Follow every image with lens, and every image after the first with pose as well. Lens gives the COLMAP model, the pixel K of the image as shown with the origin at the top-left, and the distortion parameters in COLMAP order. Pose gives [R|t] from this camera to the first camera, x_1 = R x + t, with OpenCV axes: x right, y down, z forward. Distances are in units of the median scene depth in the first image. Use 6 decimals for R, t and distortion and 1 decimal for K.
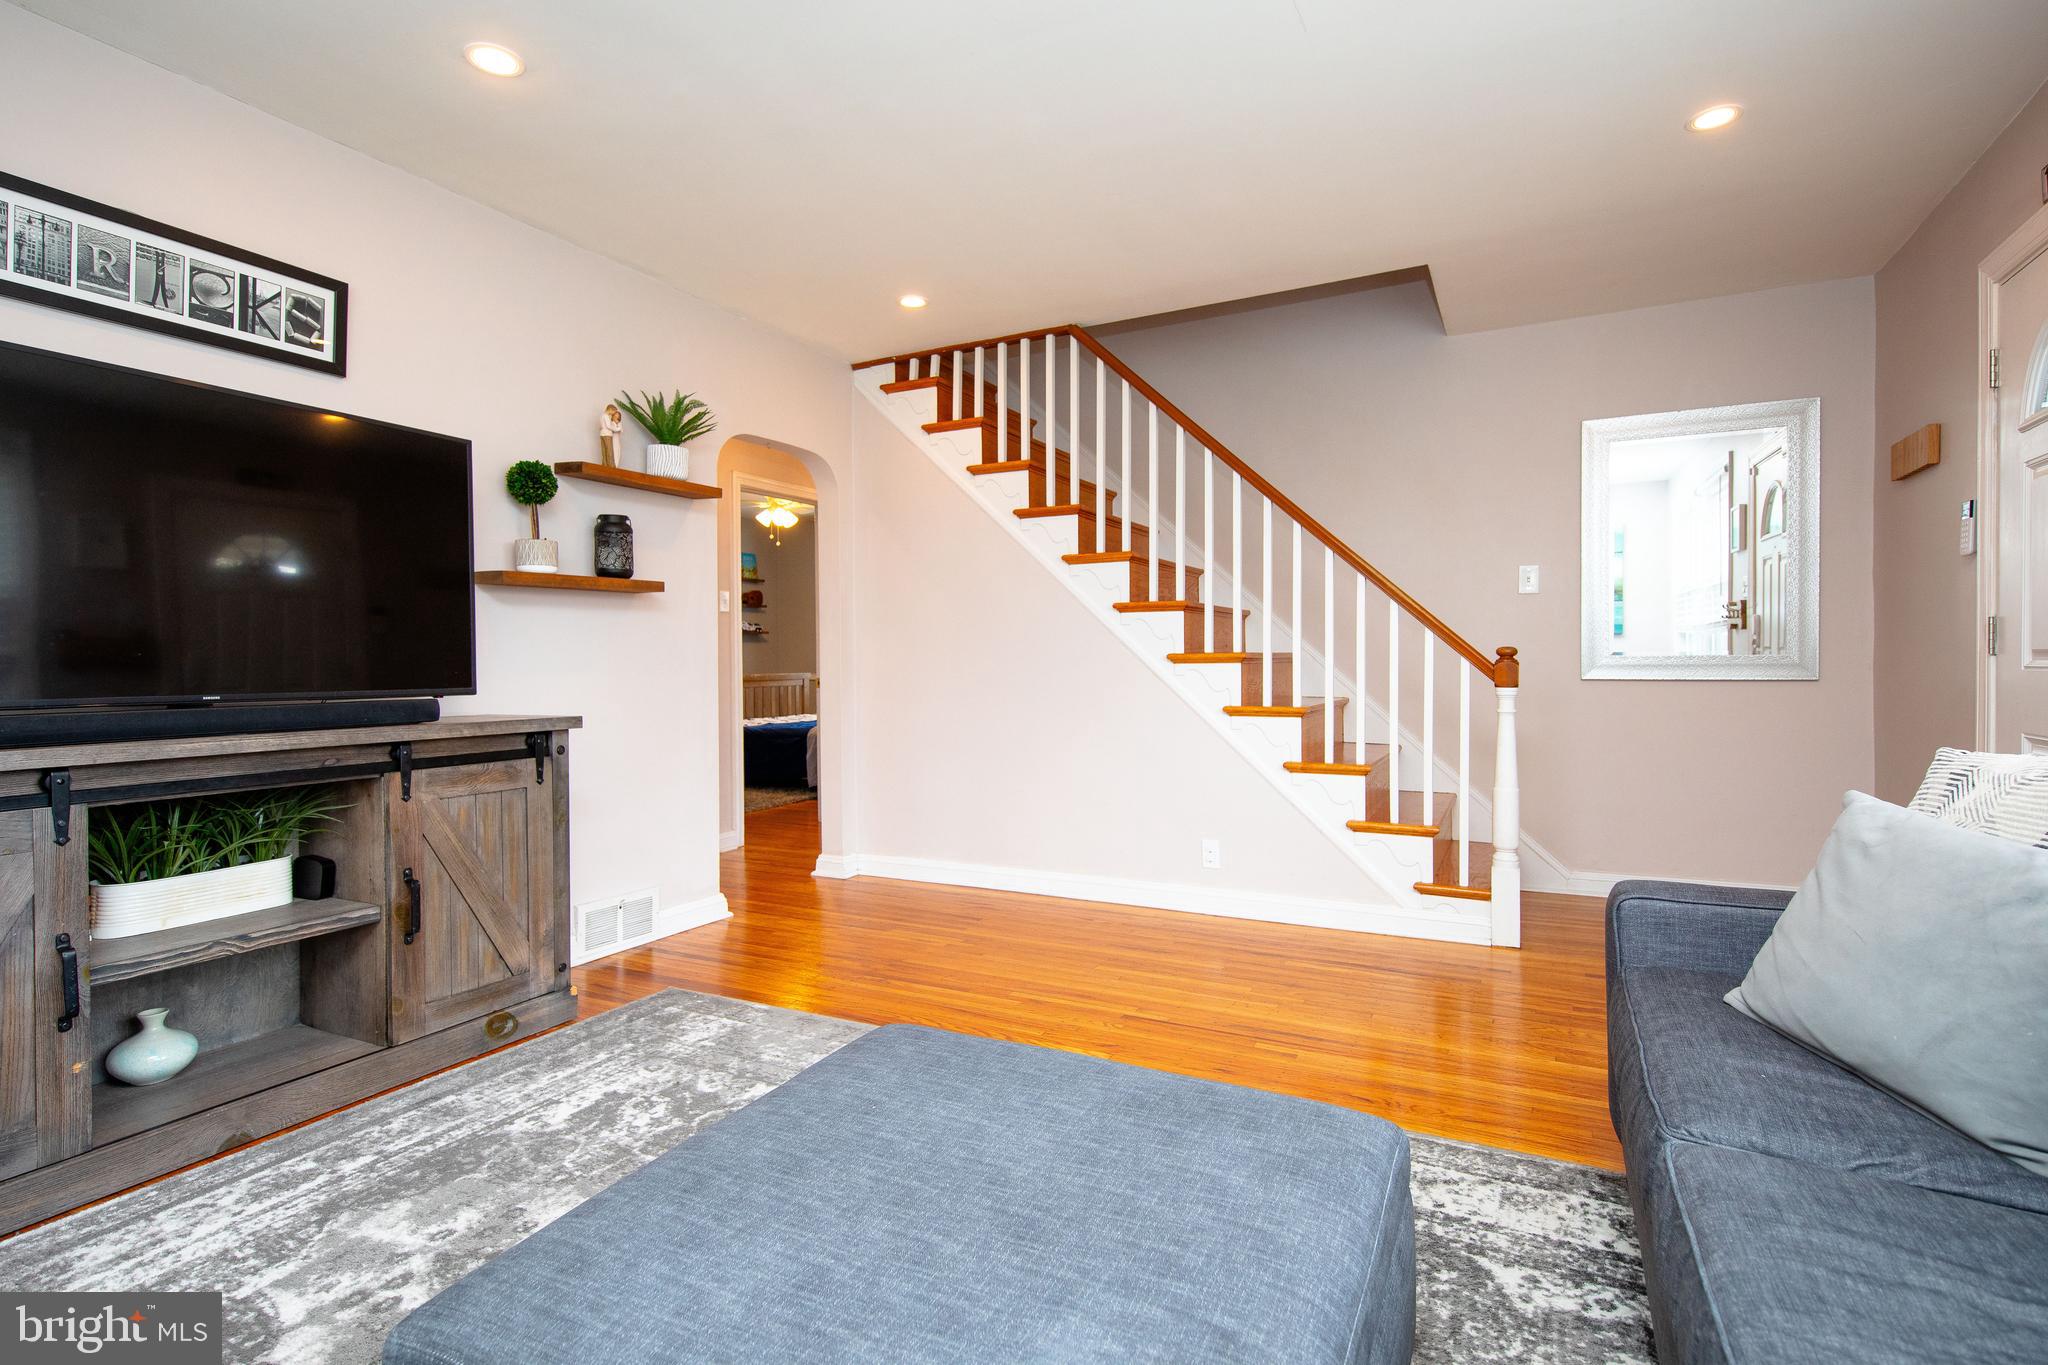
lens RADIAL K [[986.1, 0, 1026.9], [0, 986.1, 669.4], [0, 0, 1]] dist [0.019308, -0.000446]
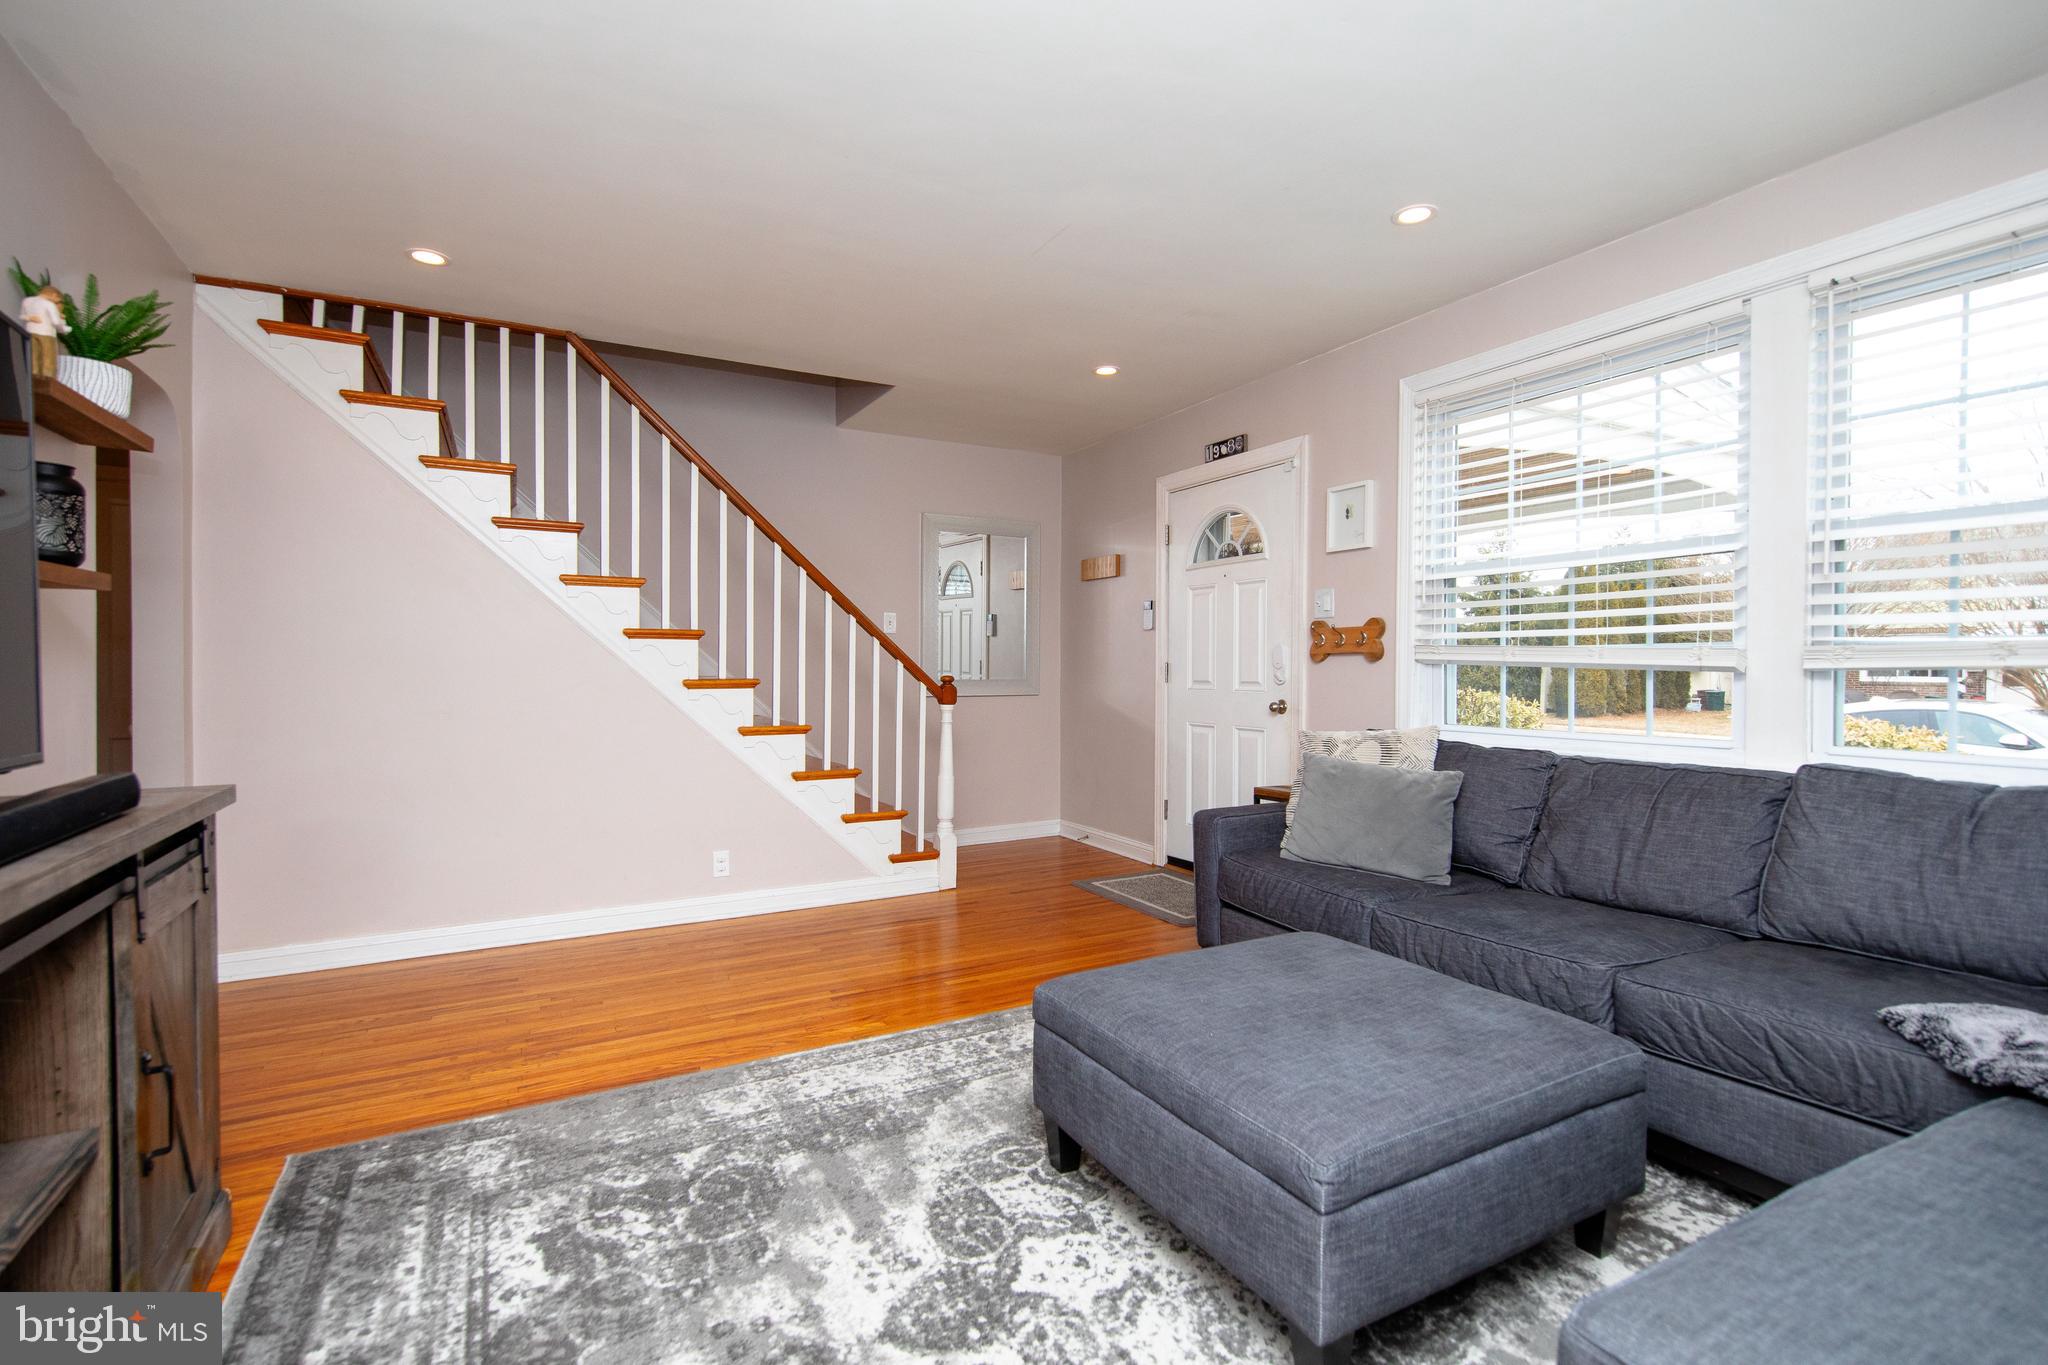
lens RADIAL K [[947.0, 0, 1025.1], [0, 947.0, 675.8], [0, 0, 1]] dist [0.015922, -0.007421]
pose [[0.555982, 0.000802, 0.831194, -0.671953], [0.002101, 0.999995, -0.002370, -0.023396], [-0.831192, 0.003064, 0.555978, 0.185864]]
